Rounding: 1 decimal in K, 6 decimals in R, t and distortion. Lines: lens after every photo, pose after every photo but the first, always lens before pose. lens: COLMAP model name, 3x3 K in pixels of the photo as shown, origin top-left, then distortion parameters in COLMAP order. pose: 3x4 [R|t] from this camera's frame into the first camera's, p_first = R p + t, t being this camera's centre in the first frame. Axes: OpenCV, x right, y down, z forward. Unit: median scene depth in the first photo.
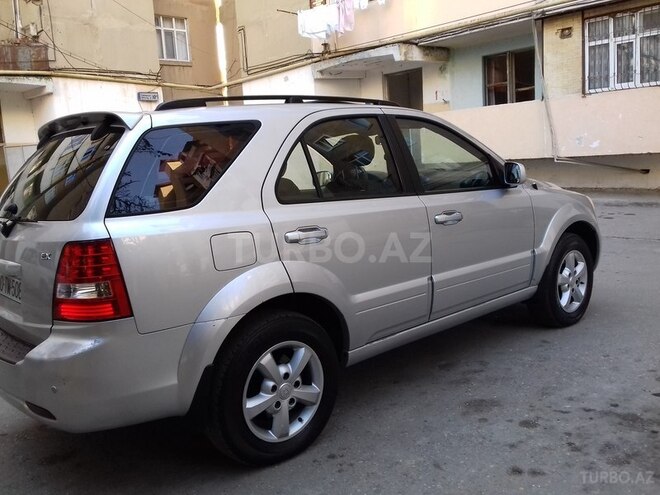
lens RADIAL K [[606.6, 0, 330.0], [0, 606.6, 247.5], [0, 0, 1]] dist [0.087622, -0.172772]
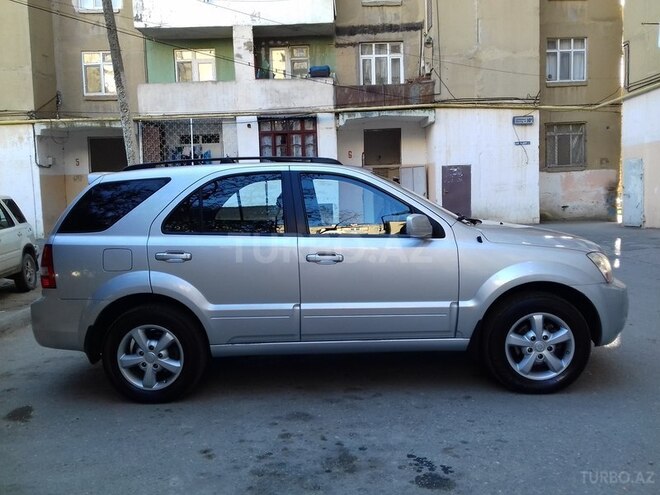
lens RADIAL K [[606.6, 0, 330.0], [0, 606.6, 247.5], [0, 0, 1]] dist [0.087622, -0.172772]
pose [[0.725041, 0.103994, -0.680809, 0.900234], [-0.117830, 0.992689, 0.026149, -0.091257], [0.678551, 0.061261, 0.731994, 0.127652]]
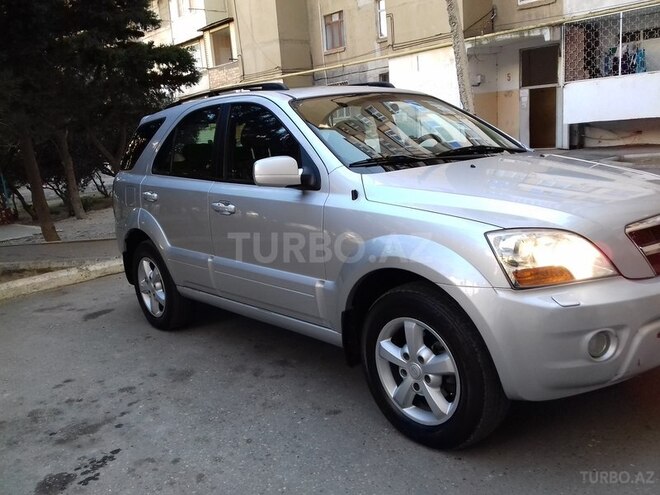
lens RADIAL K [[606.6, 0, 330.0], [0, 606.6, 247.5], [0, 0, 1]] dist [0.087622, -0.172772]
pose [[-0.019352, 0.249324, -0.968227, 1.069131], [-0.068736, 0.965785, 0.250069, -0.225108], [0.997447, 0.071392, -0.001552, 1.061231]]
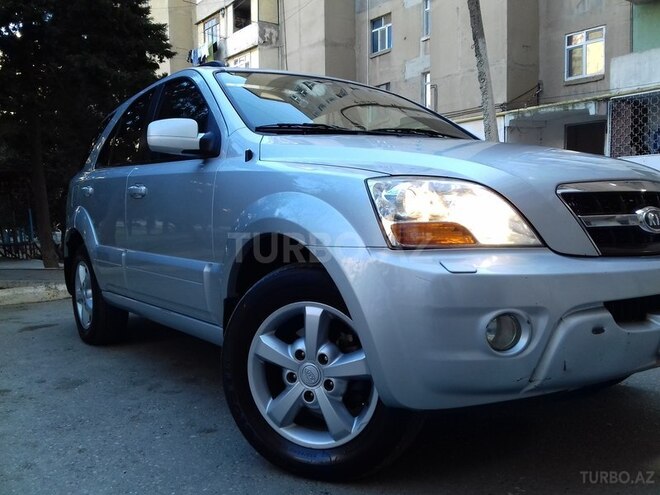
lens RADIAL K [[606.6, 0, 330.0], [0, 606.6, 247.5], [0, 0, 1]] dist [0.087622, -0.172772]
pose [[-0.111334, 0.122459, -0.986209, 0.942044], [-0.125030, 0.982767, 0.136146, -0.110383], [0.985887, 0.138463, -0.094104, 1.230638]]
